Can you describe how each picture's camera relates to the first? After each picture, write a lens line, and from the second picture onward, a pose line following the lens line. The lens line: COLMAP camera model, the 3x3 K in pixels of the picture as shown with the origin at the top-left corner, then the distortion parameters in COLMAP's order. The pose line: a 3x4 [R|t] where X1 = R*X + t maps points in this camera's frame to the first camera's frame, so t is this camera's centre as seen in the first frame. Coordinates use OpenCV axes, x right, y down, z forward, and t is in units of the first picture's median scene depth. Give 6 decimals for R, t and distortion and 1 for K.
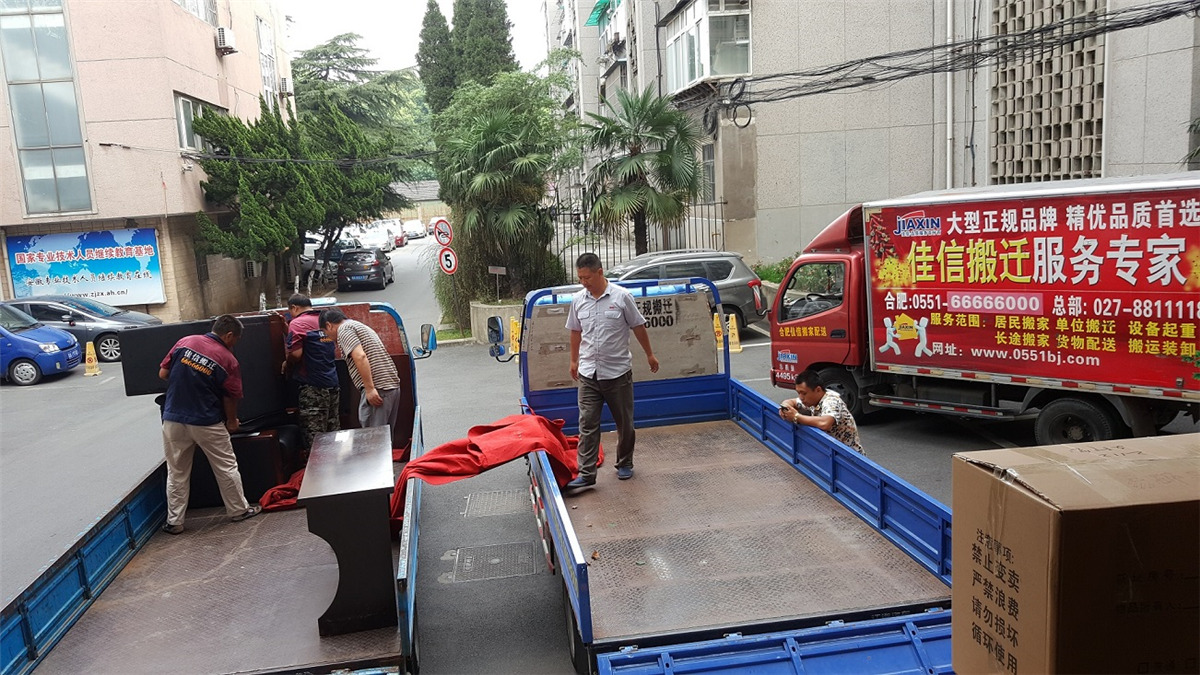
lens RADIAL K [[893.7, 0, 576.0], [0, 893.7, 342.4], [0, 0, 1]] dist [0.141256, -0.270547]
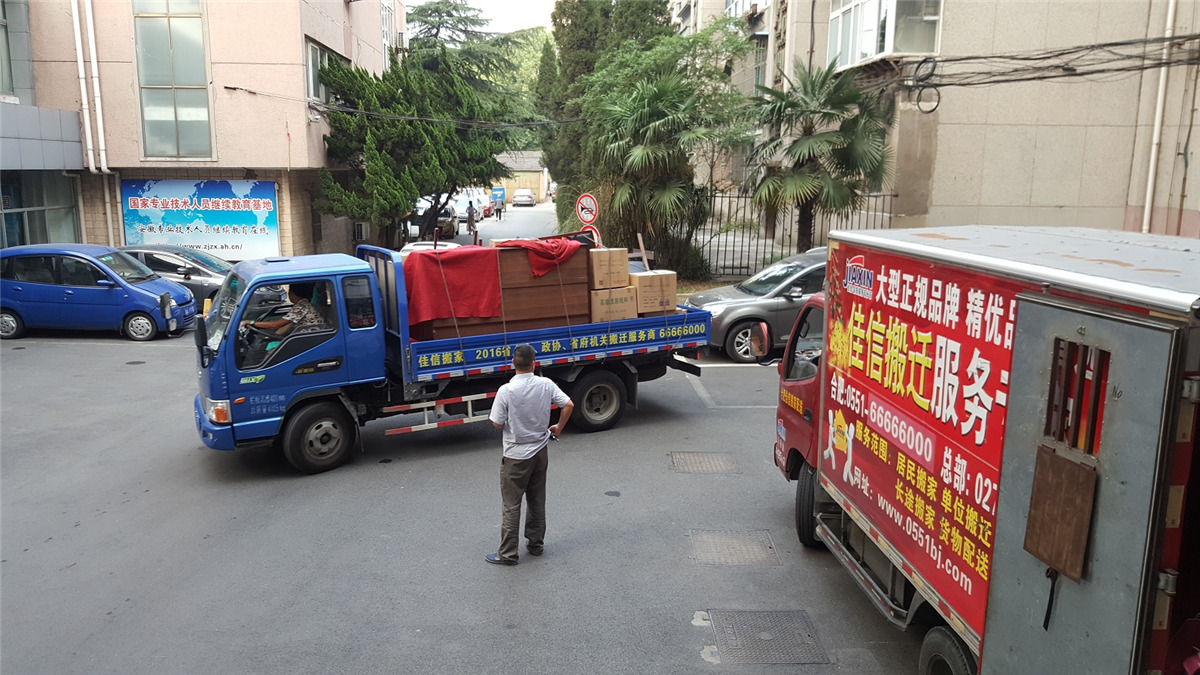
lens RADIAL K [[895.2, 0, 579.1], [0, 895.2, 341.5], [0, 0, 1]] dist [0.144427, -0.277407]
pose [[0.995363, 0.079085, -0.054749, -0.085654], [-0.077823, 0.996658, 0.024808, -0.008292], [0.056528, -0.020433, 0.998192, 0.074715]]
